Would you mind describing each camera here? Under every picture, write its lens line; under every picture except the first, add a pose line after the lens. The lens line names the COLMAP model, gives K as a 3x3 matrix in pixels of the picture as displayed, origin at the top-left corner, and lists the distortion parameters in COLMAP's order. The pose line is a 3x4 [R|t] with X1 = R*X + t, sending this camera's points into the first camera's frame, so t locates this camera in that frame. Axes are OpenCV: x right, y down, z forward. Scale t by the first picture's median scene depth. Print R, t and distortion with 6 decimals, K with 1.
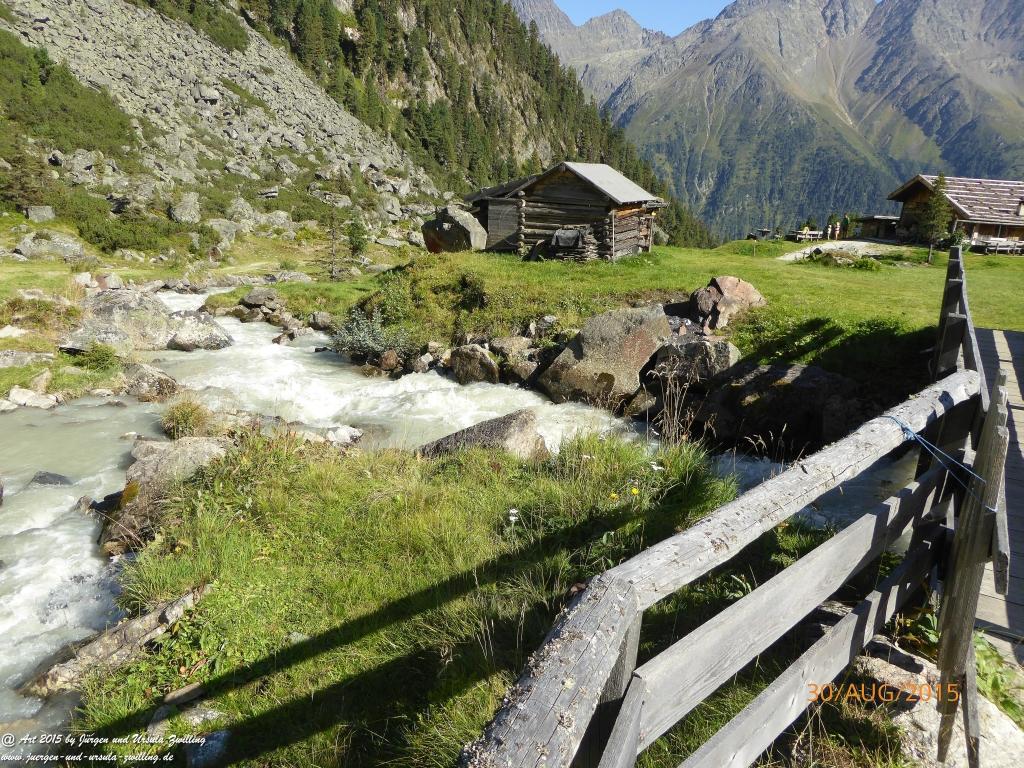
lens RADIAL K [[736.8, 0, 518.8], [0, 736.8, 386.5], [0, 0, 1]] dist [-0.013819, -0.009219]
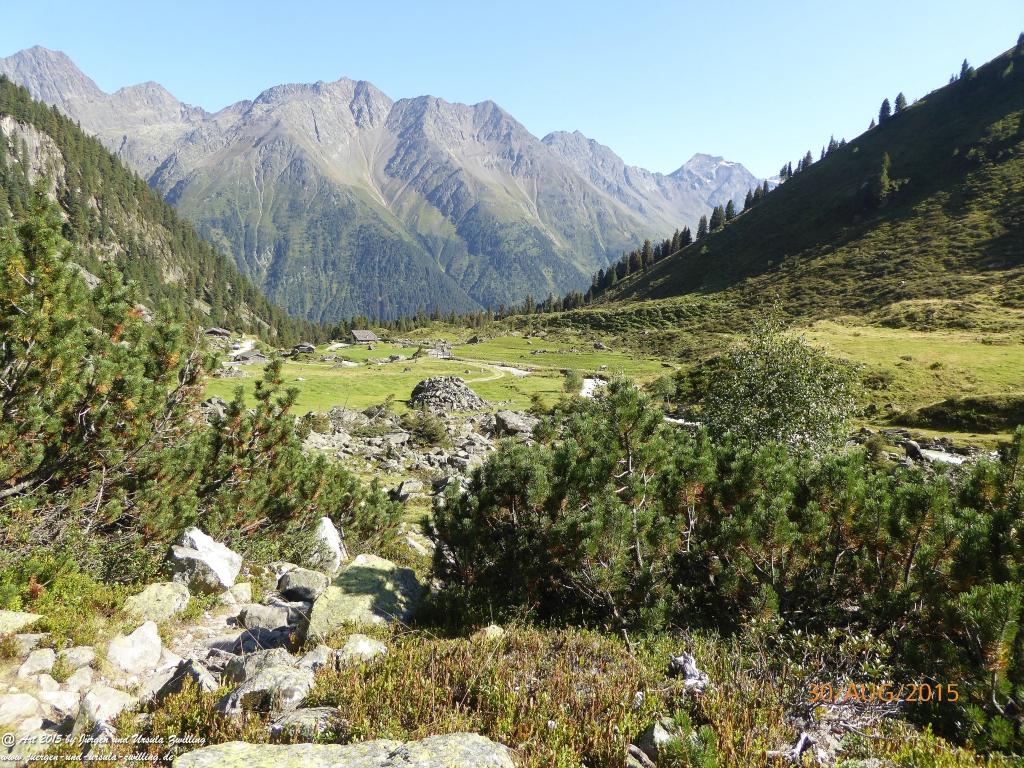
lens RADIAL K [[736.8, 0, 515.6], [0, 736.8, 381.4], [0, 0, 1]] dist [-0.013819, -0.009219]
pose [[0.841474, -0.095097, 0.531863, -0.024028], [0.142772, 0.988535, -0.049132, 0.009047], [-0.521093, 0.117279, 0.845404, -0.073516]]
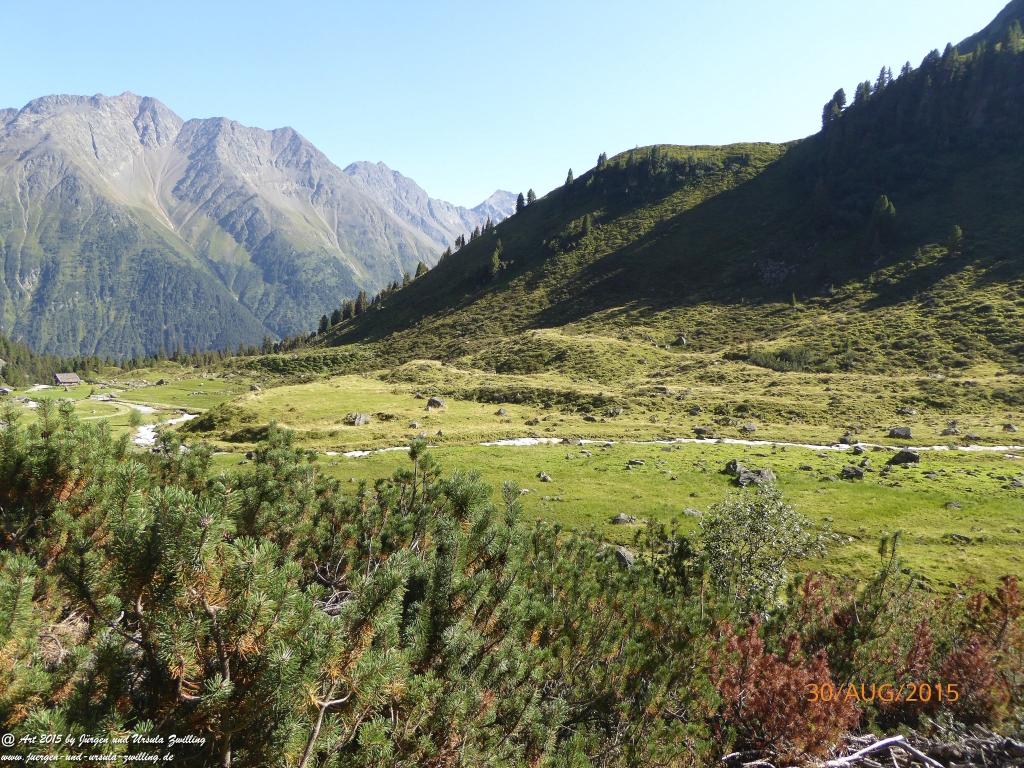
lens RADIAL K [[736.8, 0, 515.0], [0, 736.8, 382.9], [0, 0, 1]] dist [-0.013819, -0.009219]
pose [[0.681720, -0.083600, 0.726821, -0.023182], [0.168858, 0.984607, -0.045130, 0.012561], [-0.711860, 0.153496, 0.685343, -0.106691]]
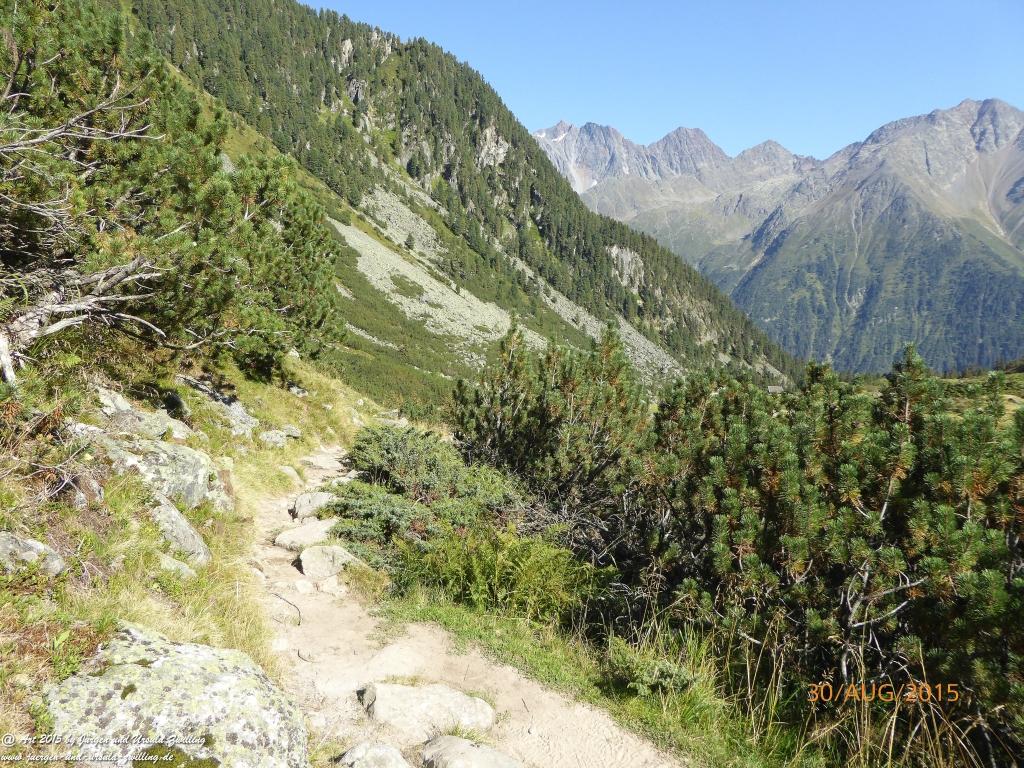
lens RADIAL K [[736.8, 0, 519.9], [0, 736.8, 393.5], [0, 0, 1]] dist [-0.013819, -0.009219]
pose [[0.977871, -0.016013, -0.208594, -0.008708], [-0.012393, 0.990881, -0.134166, 0.017354], [0.208840, 0.133782, 0.968756, -0.138377]]
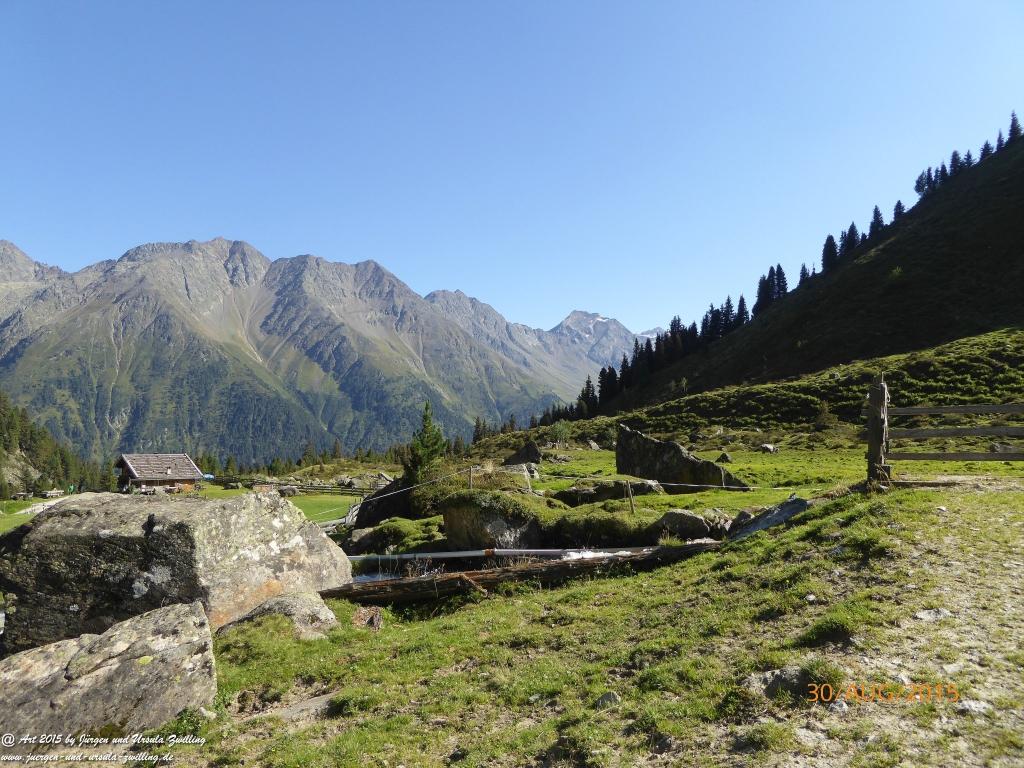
lens RADIAL K [[736.8, 0, 518.8], [0, 736.8, 380.9], [0, 0, 1]] dist [-0.013819, -0.009219]
pose [[0.741705, -0.001030, 0.670726, 0.001312], [0.208443, 0.950837, -0.229041, 0.002649], [-0.637515, 0.309689, 0.705455, -0.016276]]
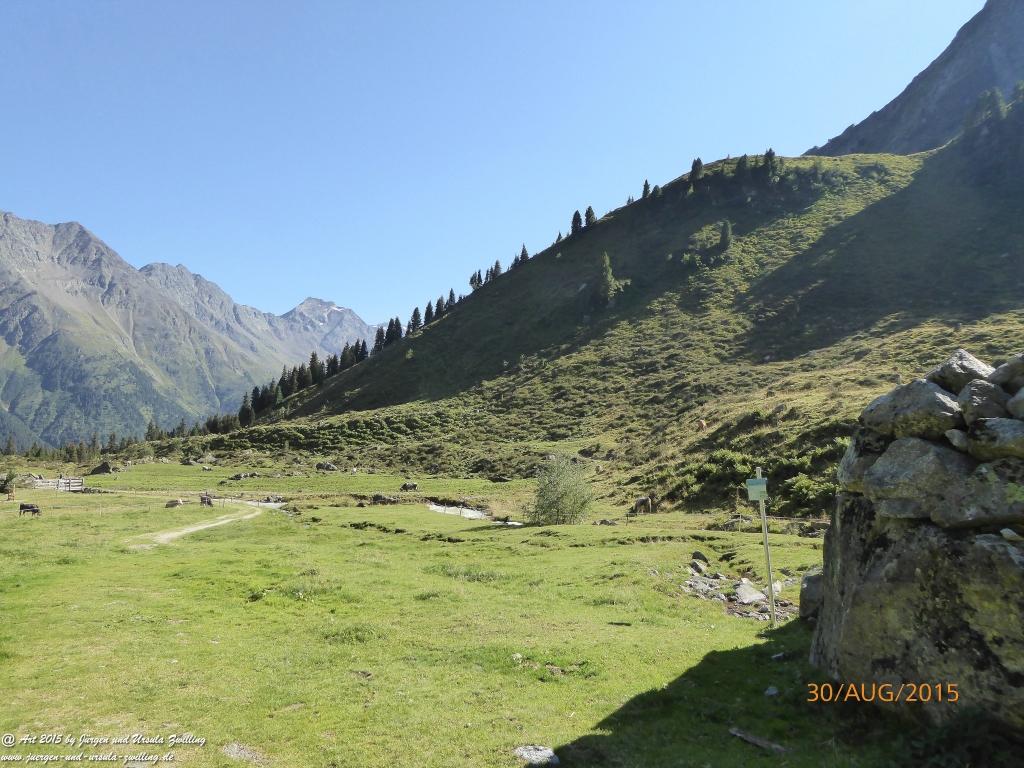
lens RADIAL K [[736.8, 0, 517.6], [0, 736.8, 382.6], [0, 0, 1]] dist [-0.013819, -0.009219]
pose [[0.464830, 0.020127, 0.885171, -0.014518], [0.221977, 0.965163, -0.138513, 0.007282], [-0.857123, 0.260873, 0.444169, -0.048734]]
